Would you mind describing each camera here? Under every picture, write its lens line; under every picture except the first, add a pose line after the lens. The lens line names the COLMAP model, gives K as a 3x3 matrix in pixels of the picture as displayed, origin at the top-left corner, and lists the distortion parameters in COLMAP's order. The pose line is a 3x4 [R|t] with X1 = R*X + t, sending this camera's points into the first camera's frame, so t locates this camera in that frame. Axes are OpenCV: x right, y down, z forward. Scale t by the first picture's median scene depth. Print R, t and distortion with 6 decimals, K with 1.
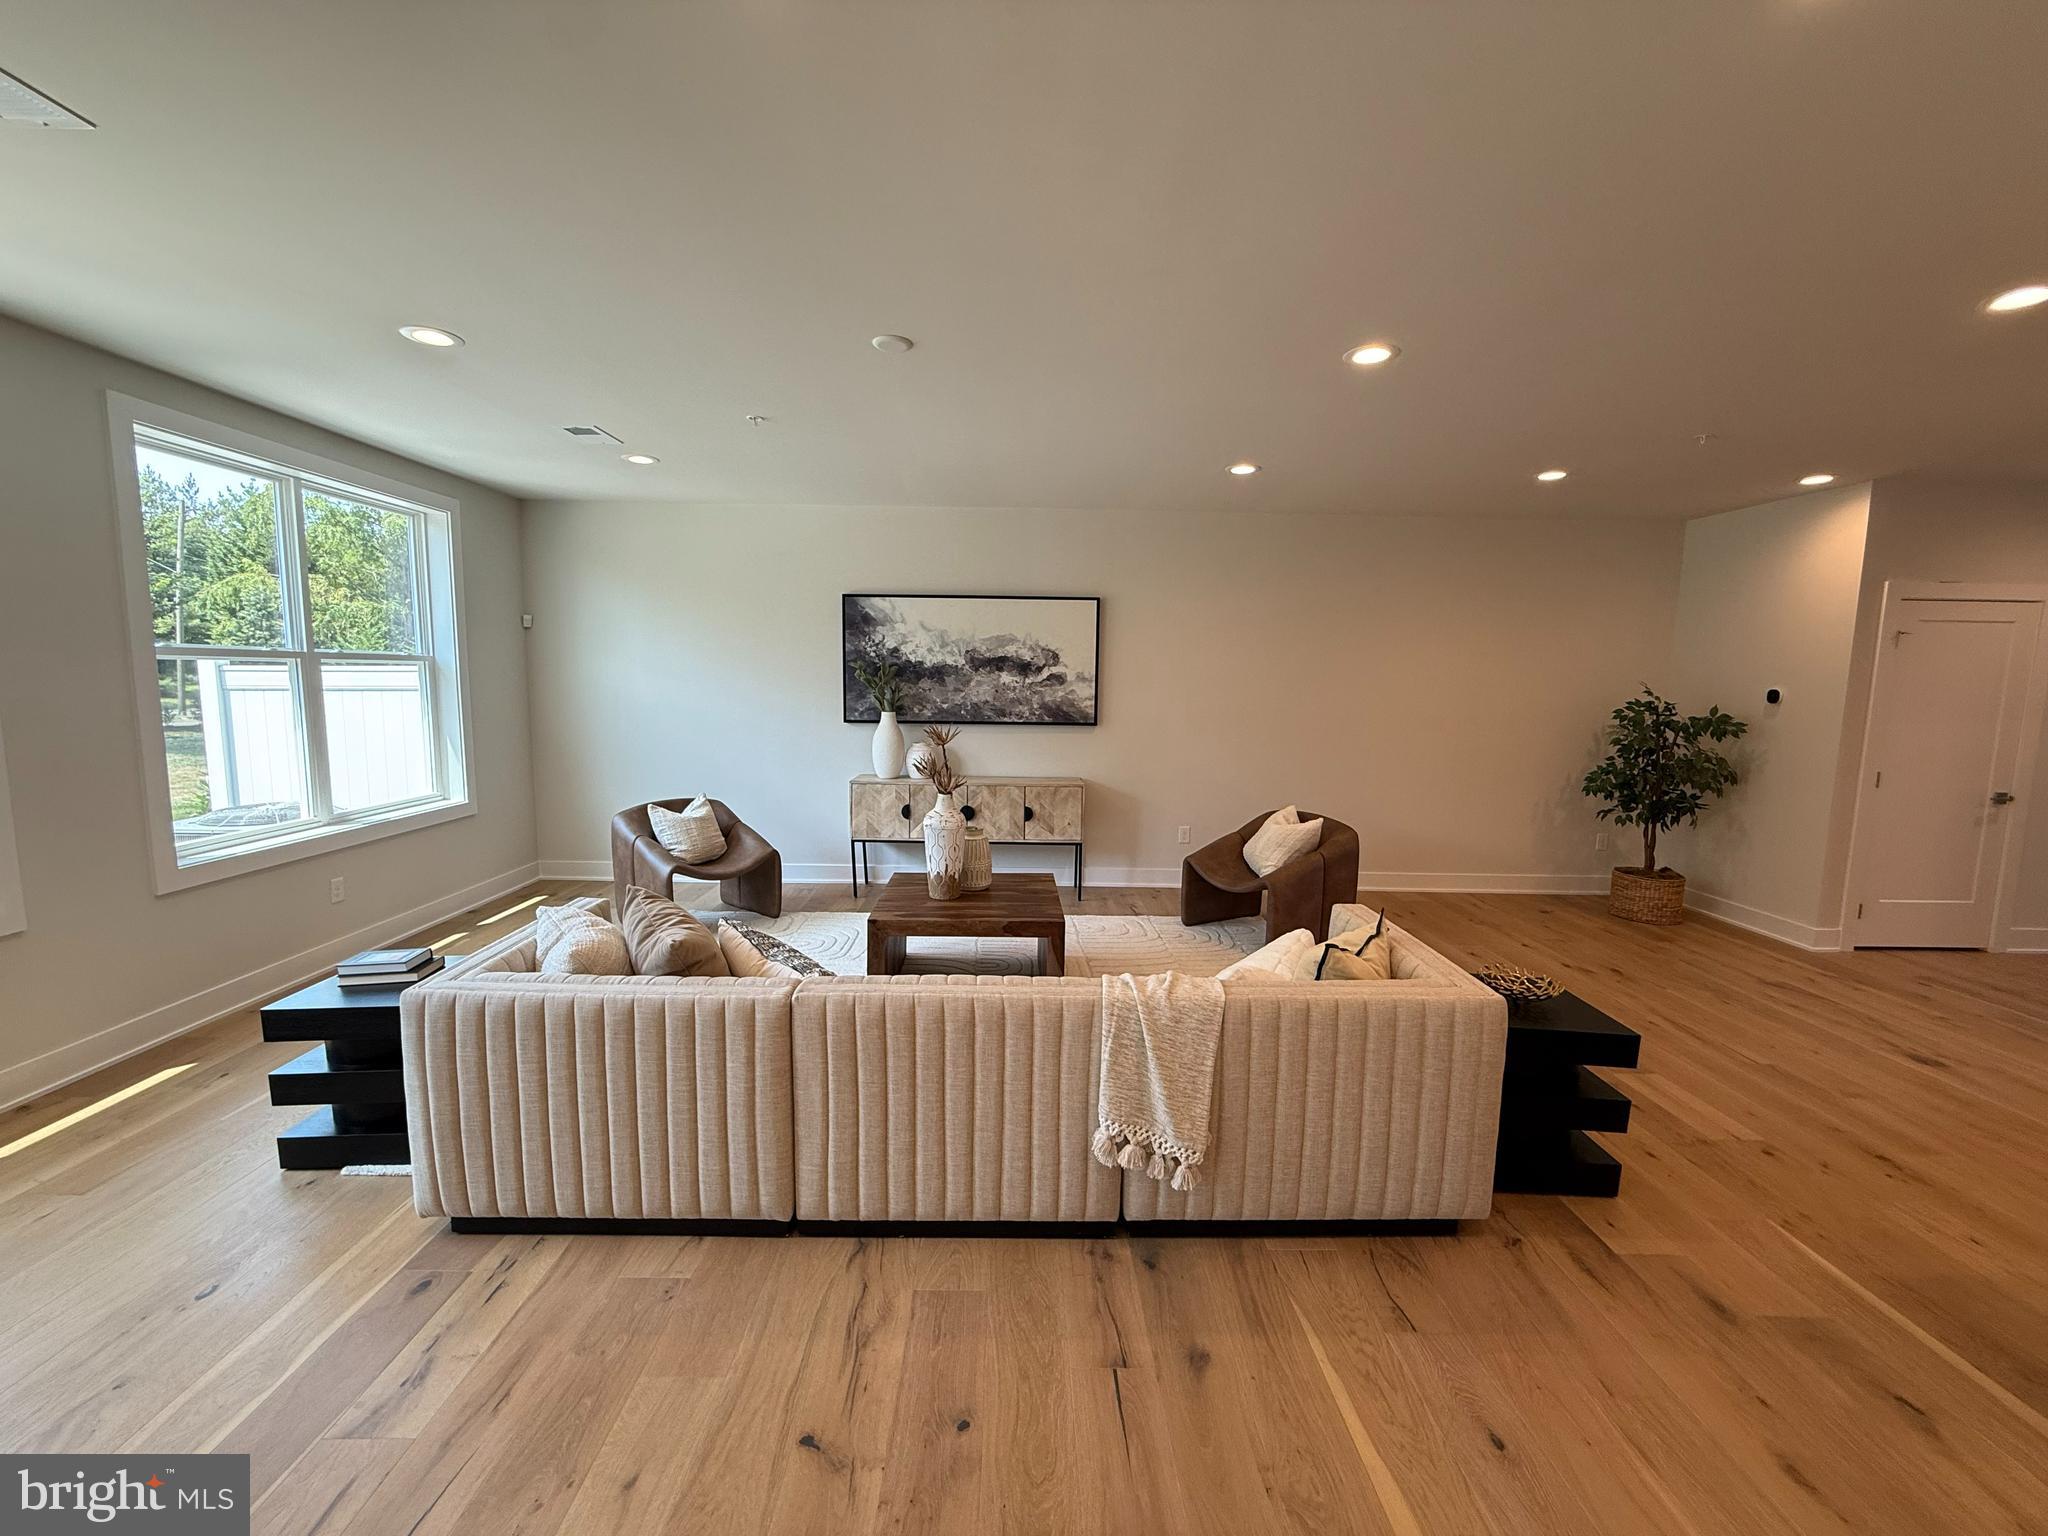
lens RADIAL K [[815.3, 0, 1018.6], [0, 815.3, 765.7], [0, 0, 1]] dist [-0.000040, -0.000139]
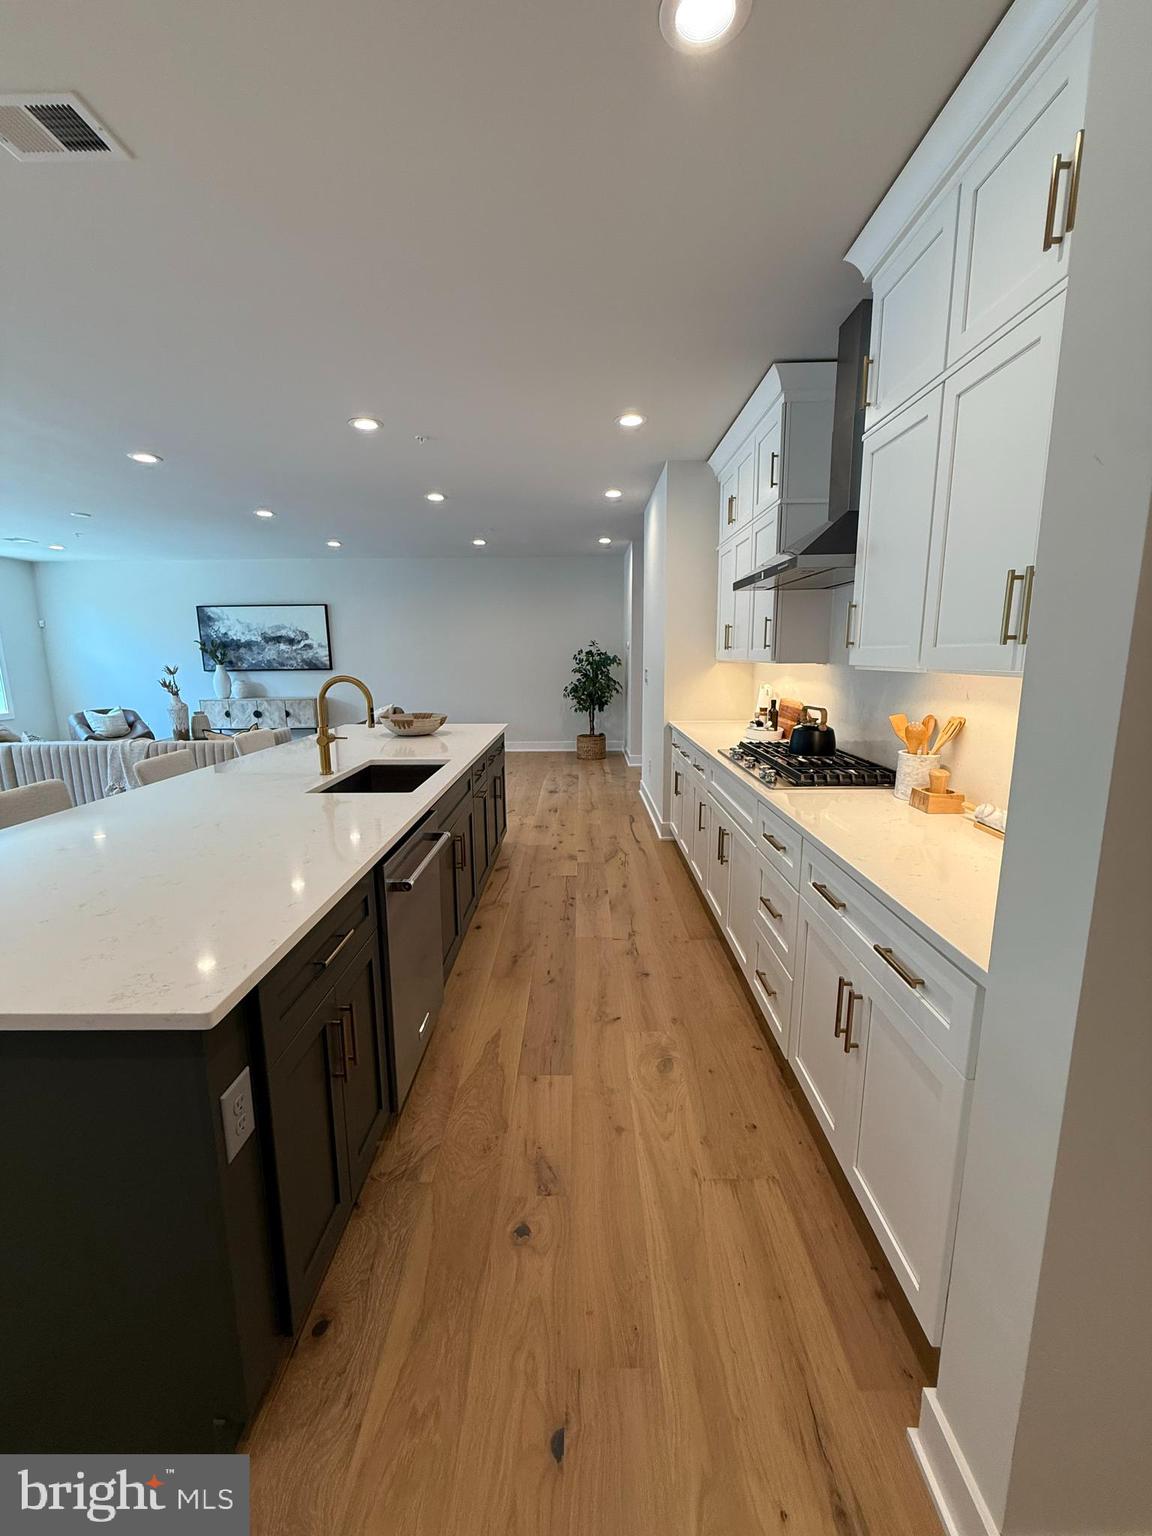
lens RADIAL K [[611.5, 0, 576.0], [0, 611.5, 768.0], [0, 0, 1]] dist [-0.000040, -0.000139]
pose [[0.999554, -0.021653, -0.020580, 0.751696], [0.023164, 0.996817, 0.076279, 0.092954], [0.018863, -0.076721, 0.996874, -0.509482]]
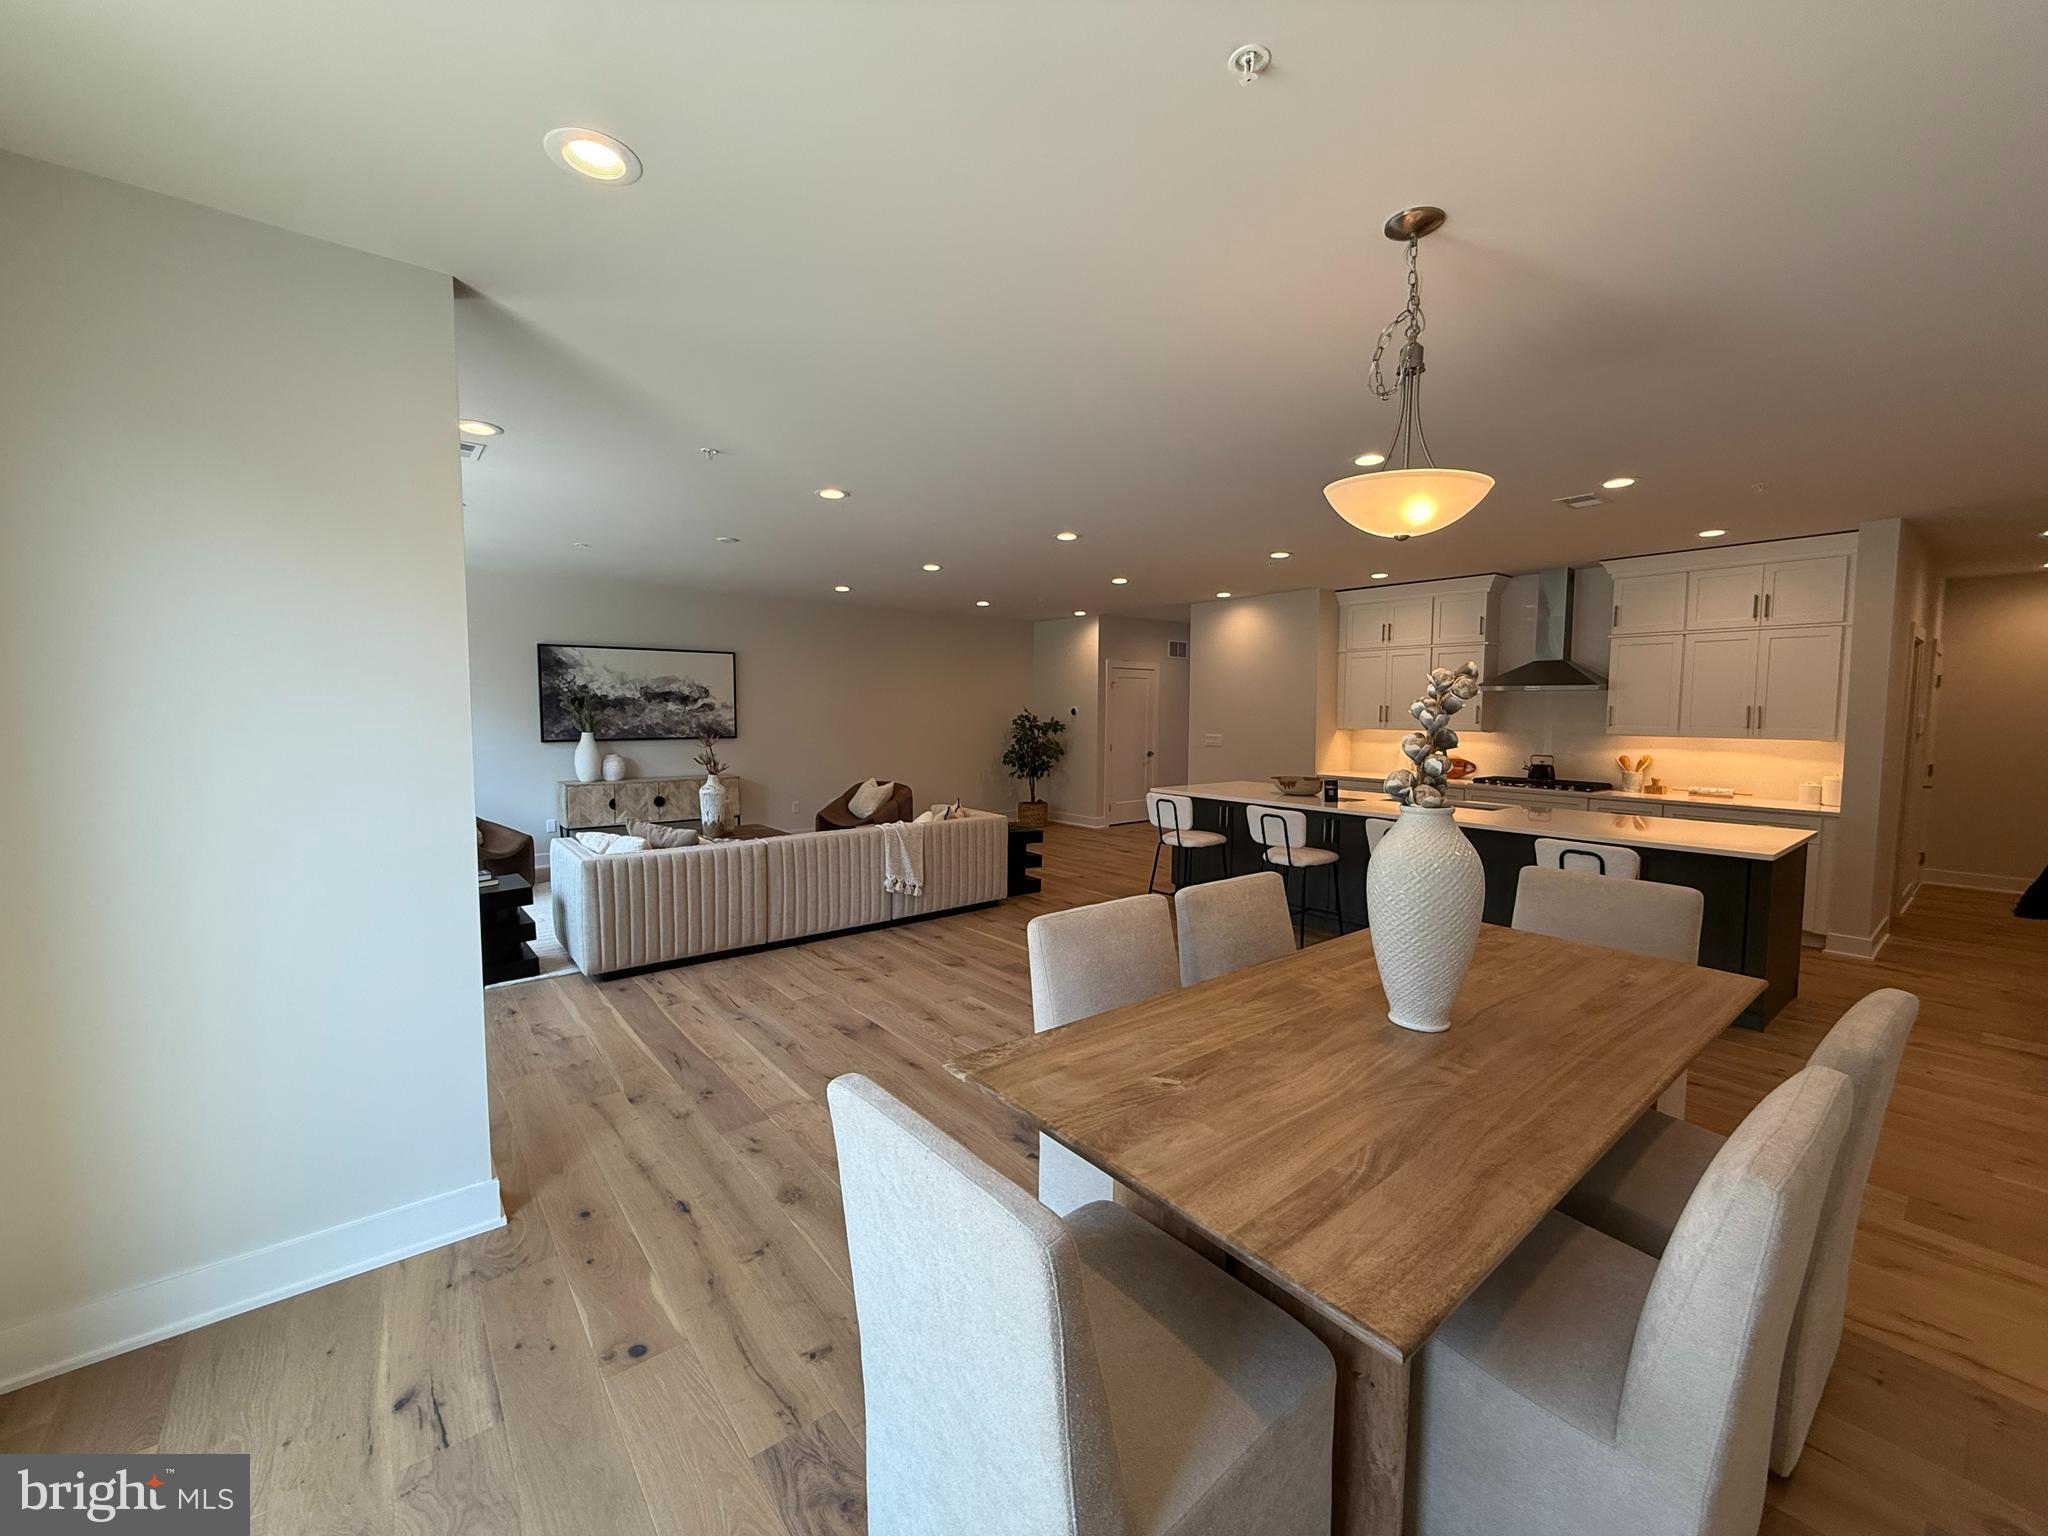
lens RADIAL K [[815.3, 0, 1018.6], [0, 815.3, 765.7], [0, 0, 1]] dist [-0.000040, -0.000139]
pose [[0.784647, -0.055326, 0.617469, -0.441760], [0.075033, 0.997163, -0.006000, 0.050959], [-0.615385, 0.051038, 0.786572, -0.503450]]
